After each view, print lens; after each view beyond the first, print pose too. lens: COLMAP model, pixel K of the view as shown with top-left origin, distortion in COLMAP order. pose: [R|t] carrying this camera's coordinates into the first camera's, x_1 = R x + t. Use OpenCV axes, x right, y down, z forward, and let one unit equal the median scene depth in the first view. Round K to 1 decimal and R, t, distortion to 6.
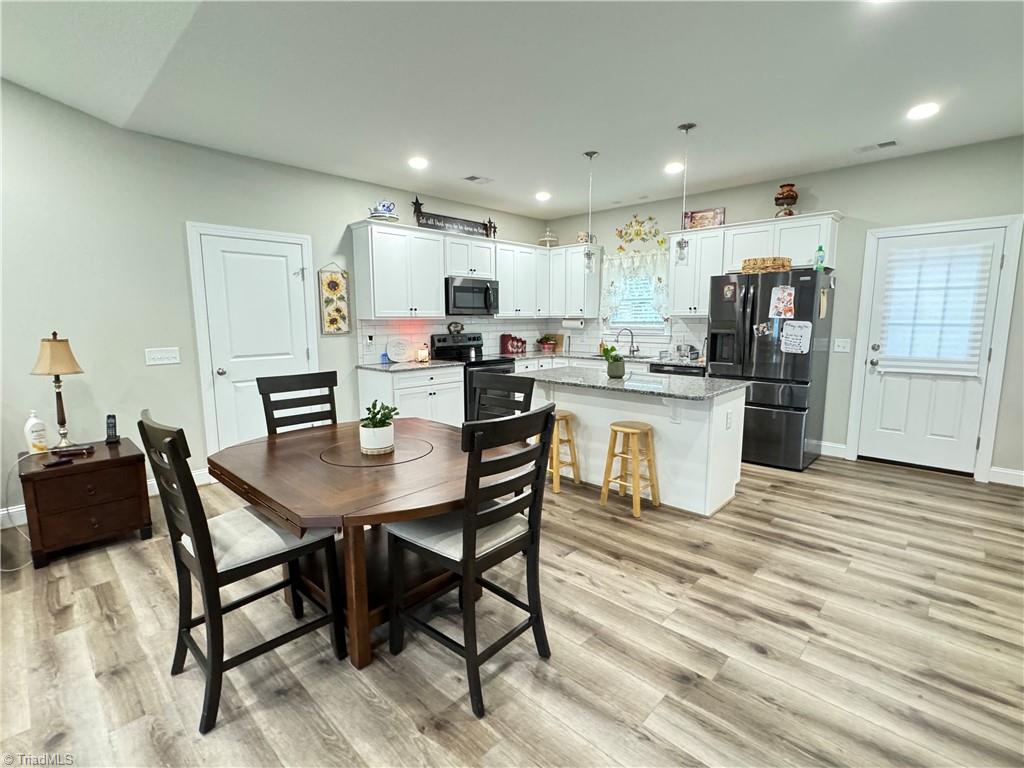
lens RADIAL K [[480.2, 0, 509.9], [0, 480.2, 382.5], [0, 0, 1]] dist [-0.002054, 0.000559]
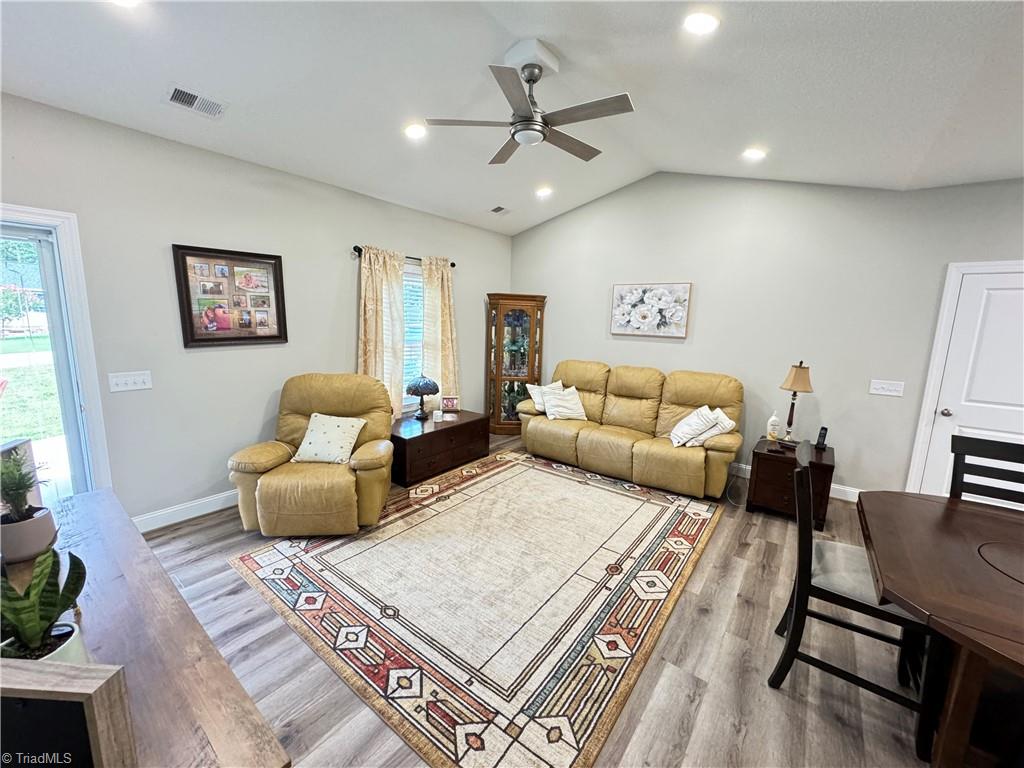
lens RADIAL K [[407.3, 0, 510.7], [0, 407.3, 382.5], [0, 0, 1]] dist [-0.003049, 0.000487]
pose [[0.111435, 0.164958, -0.979985, 0.104835], [-0.165479, 0.975440, 0.145377, -0.057541], [0.979897, 0.145967, 0.135995, 0.005205]]
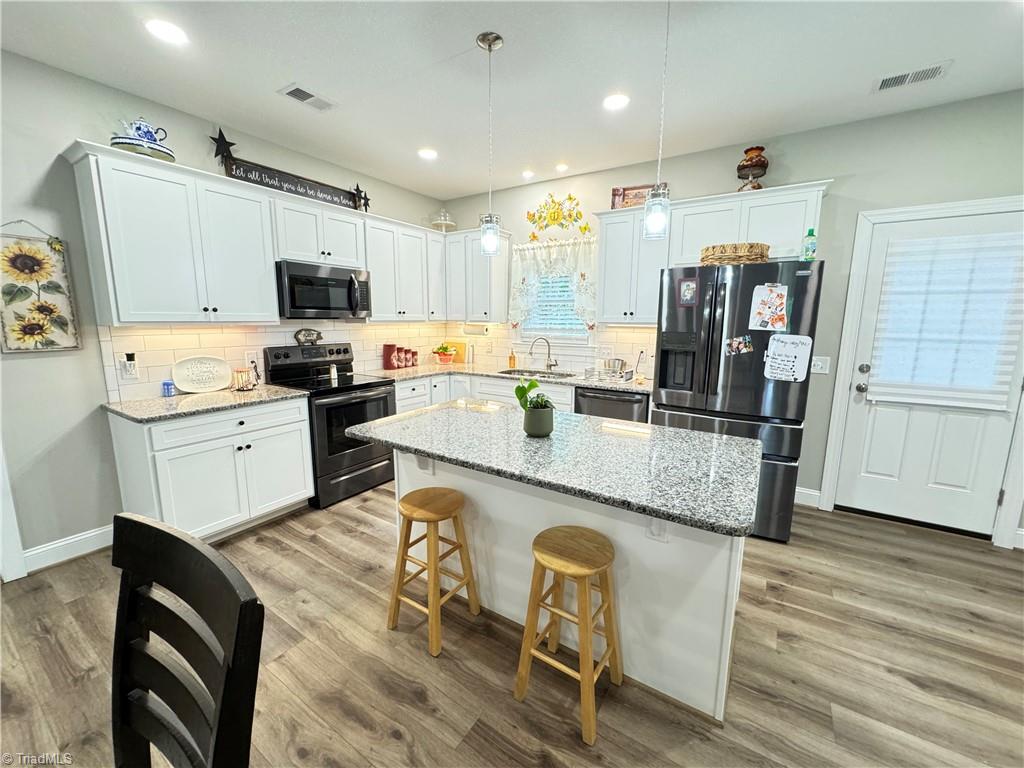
lens RADIAL K [[407.3, 0, 510.6], [0, 407.3, 382.6], [0, 0, 1]] dist [-0.003049, 0.000487]
pose [[0.982172, -0.018644, 0.187059, 0.098031], [0.014258, 0.999592, 0.024766, -0.084241], [-0.187444, -0.021657, 0.982036, 0.527750]]
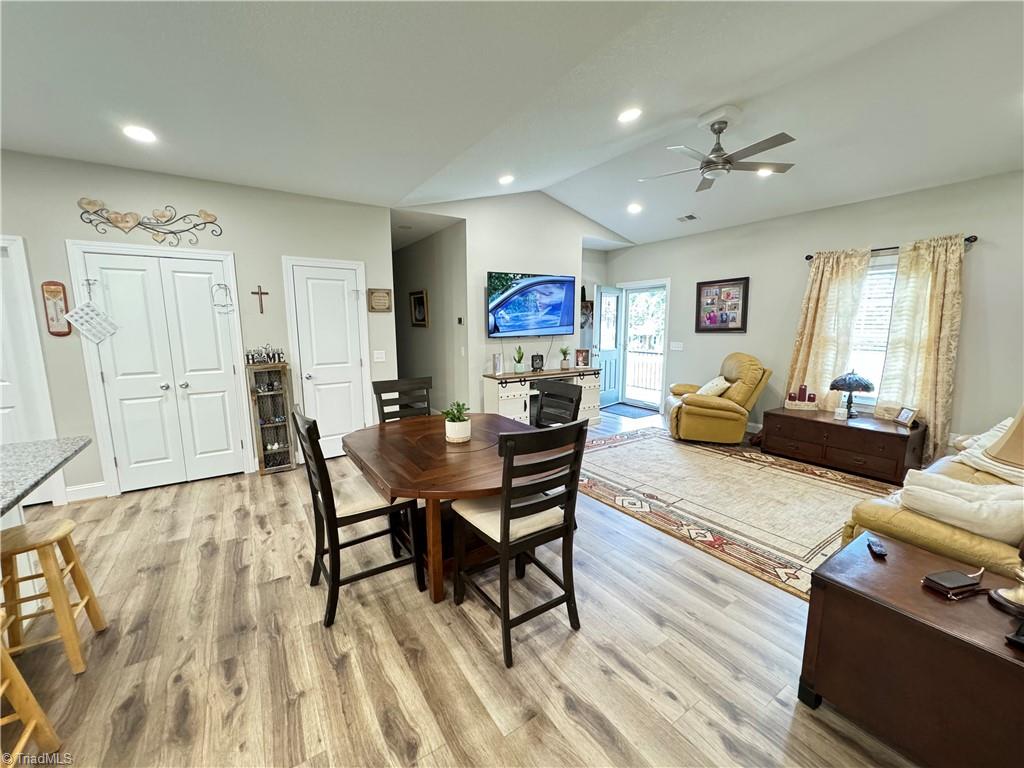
lens RADIAL K [[407.3, 0, 510.5], [0, 407.3, 382.7], [0, 0, 1]] dist [-0.003049, 0.000487]
pose [[-0.975146, -0.025703, 0.220066, -0.378136], [0.037255, 0.960085, 0.277218, -0.179735], [-0.218407, 0.278526, -0.935265, 1.136728]]
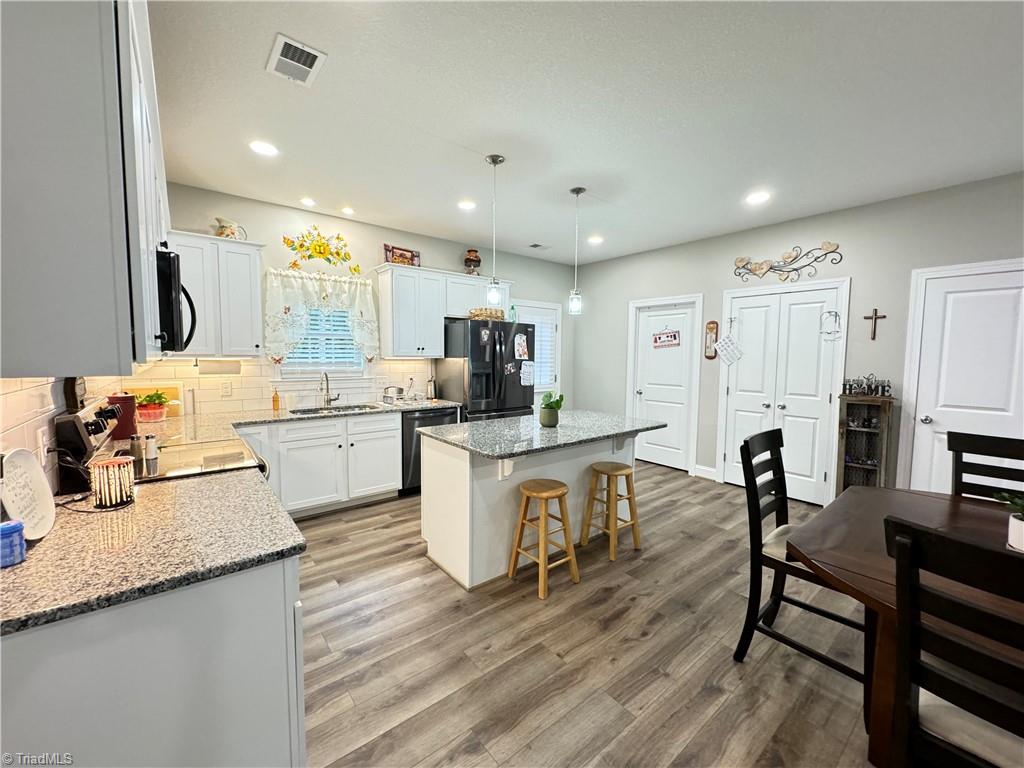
lens RADIAL K [[407.3, 0, 510.8], [0, 407.3, 382.5], [0, 0, 1]] dist [-0.003049, 0.000487]
pose [[0.129726, -0.064705, 0.989436, -0.544396], [0.125330, 0.990935, 0.048371, -0.137751], [-0.983597, 0.117731, 0.136659, 0.952815]]
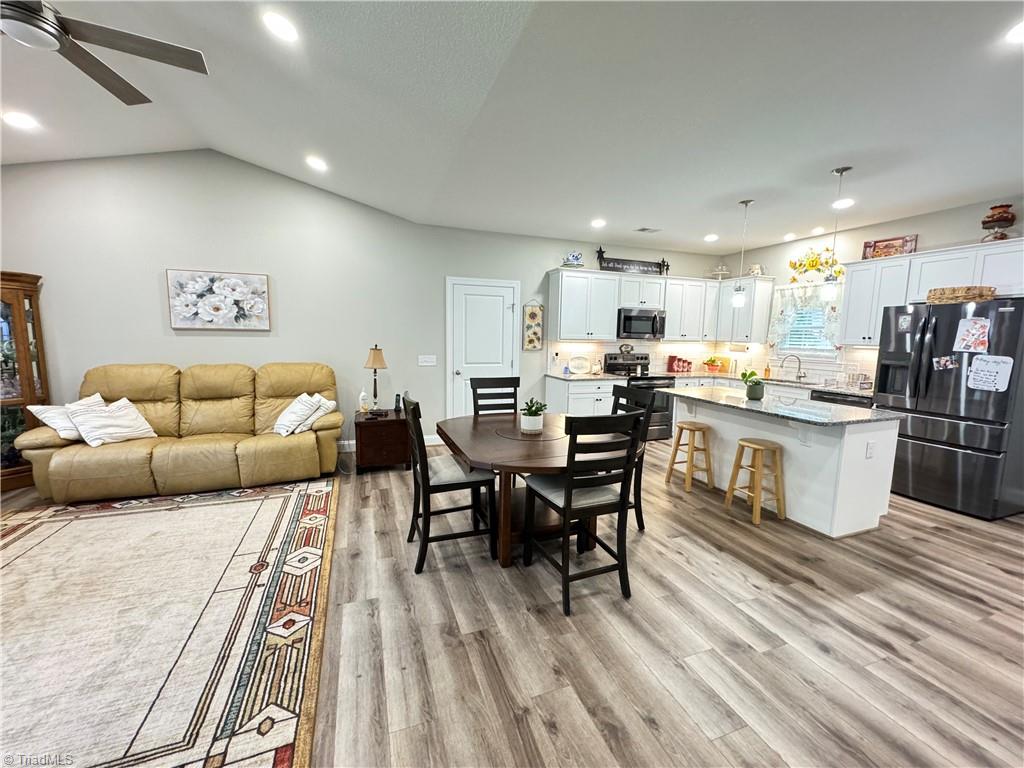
lens RADIAL K [[407.3, 0, 510.7], [0, 407.3, 382.7], [0, 0, 1]] dist [-0.003049, 0.000487]
pose [[0.898389, 0.071431, -0.433353, 0.118143], [-0.080136, 0.996782, -0.001828, -0.001565], [0.431828, 0.036369, 0.901223, -0.100723]]
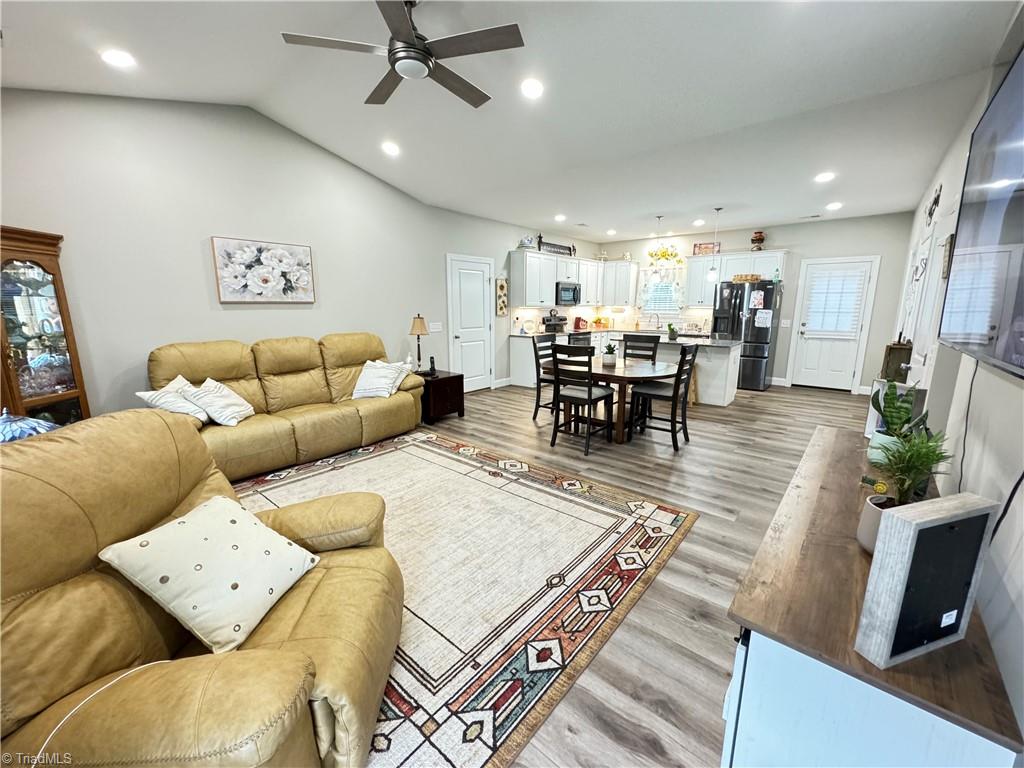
lens RADIAL K [[407.3, 0, 510.7], [0, 407.3, 382.9], [0, 0, 1]] dist [-0.003049, 0.000487]
pose [[0.998297, -0.005955, 0.058032, -0.504038], [0.002706, 0.998432, 0.055910, 0.068069], [-0.058274, -0.055658, 0.996748, -0.559953]]
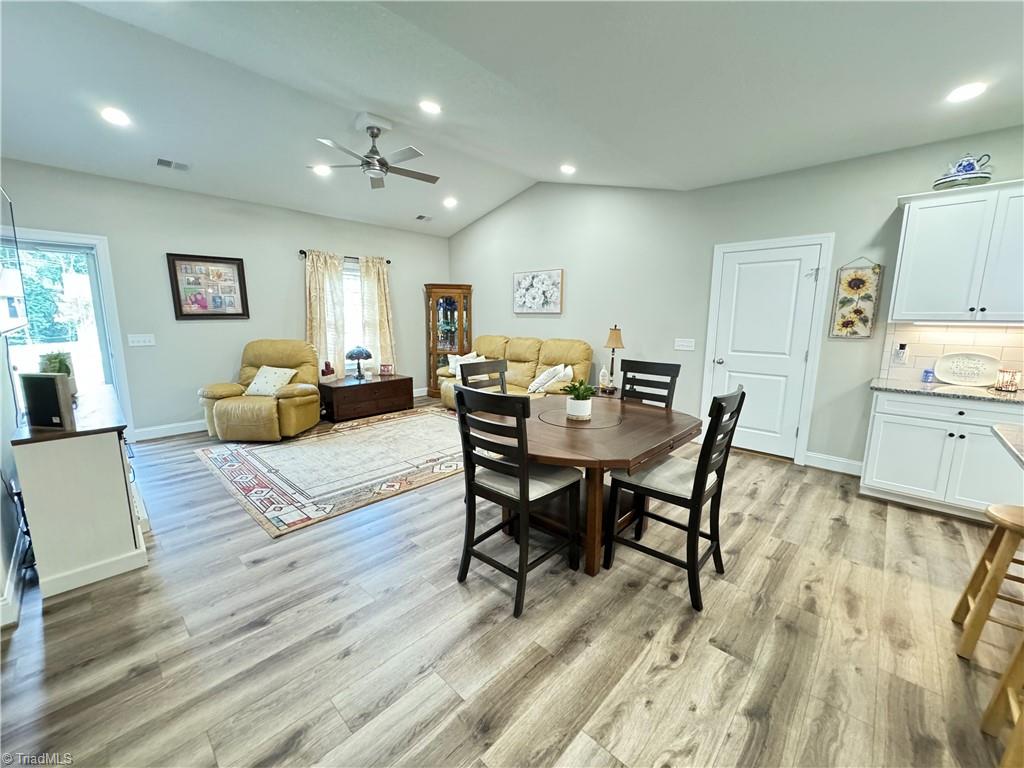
lens RADIAL K [[407.3, 0, 511.0], [0, 407.3, 382.8], [0, 0, 1]] dist [-0.003049, 0.000487]
pose [[0.009266, 0.164094, -0.986401, 0.472528], [-0.145210, 0.976208, 0.161034, -0.061470], [0.989357, 0.141743, 0.032874, 0.441164]]
